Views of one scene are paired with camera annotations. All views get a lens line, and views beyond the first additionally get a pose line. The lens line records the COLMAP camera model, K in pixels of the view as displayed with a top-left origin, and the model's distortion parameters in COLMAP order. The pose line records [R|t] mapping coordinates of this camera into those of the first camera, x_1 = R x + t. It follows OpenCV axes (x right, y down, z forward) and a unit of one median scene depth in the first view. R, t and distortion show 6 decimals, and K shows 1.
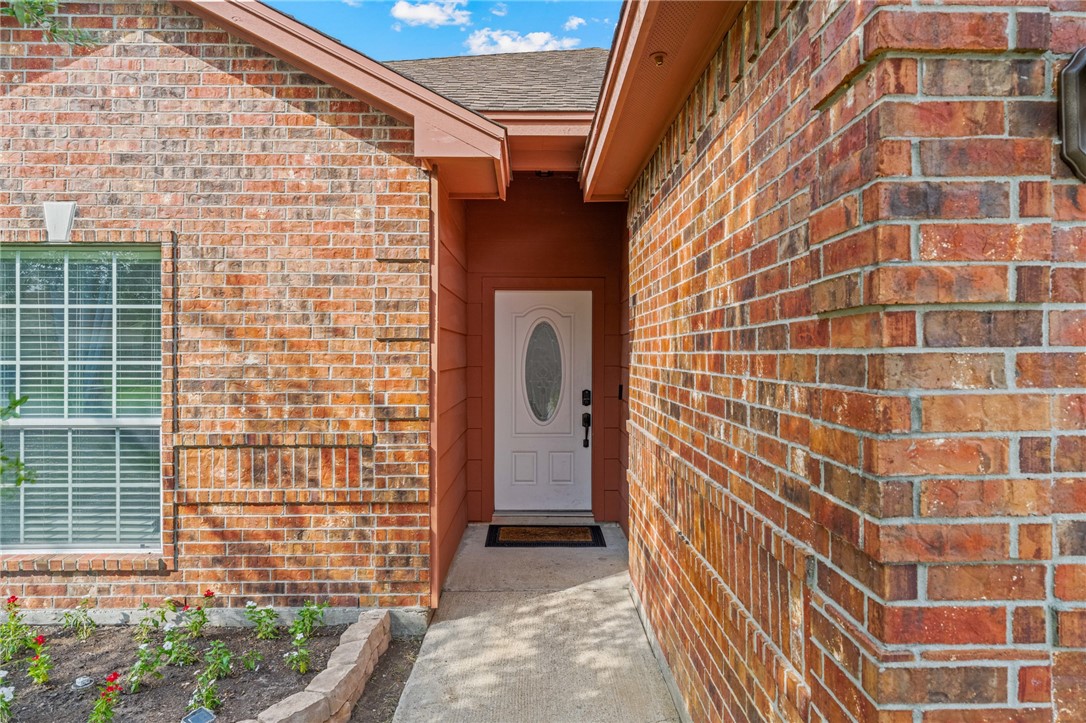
lens RADIAL K [[737.5, 0, 543.0], [0, 737.5, 331.2], [0, 0, 1]] dist [0.000391, 0.000138]
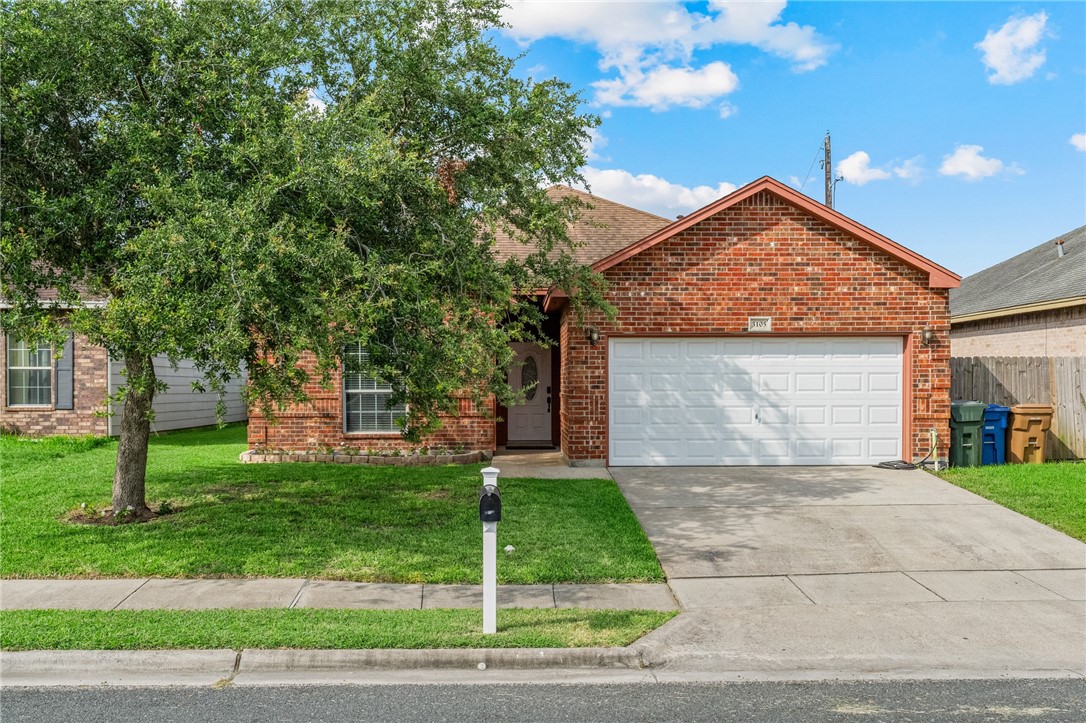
lens RADIAL K [[1145.1, 0, 567.8], [0, 1145.1, 358.0], [0, 0, 1]] dist [-0.000728, -0.000137]
pose [[0.999406, -0.001768, 0.034406, -0.005645], [0.001558, 0.999980, 0.006125, -0.044257], [-0.034416, -0.006067, 0.999389, -3.866820]]
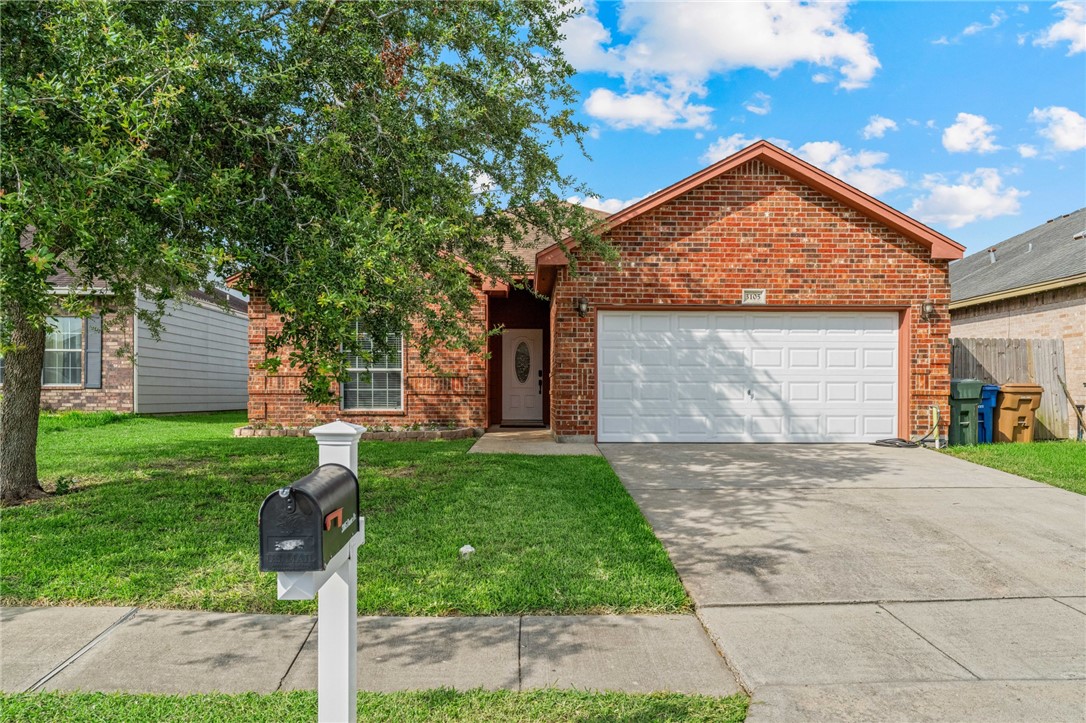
lens RADIAL K [[783.0, 0, 543.0], [0, 783.0, 361.5], [0, 0, 1]] dist [-0.002349, -0.003080]
pose [[0.999955, 0.002150, 0.009275, 0.068896], [-0.002066, 0.999957, -0.009060, 0.117366], [-0.009294, 0.009041, 0.999916, -2.453006]]
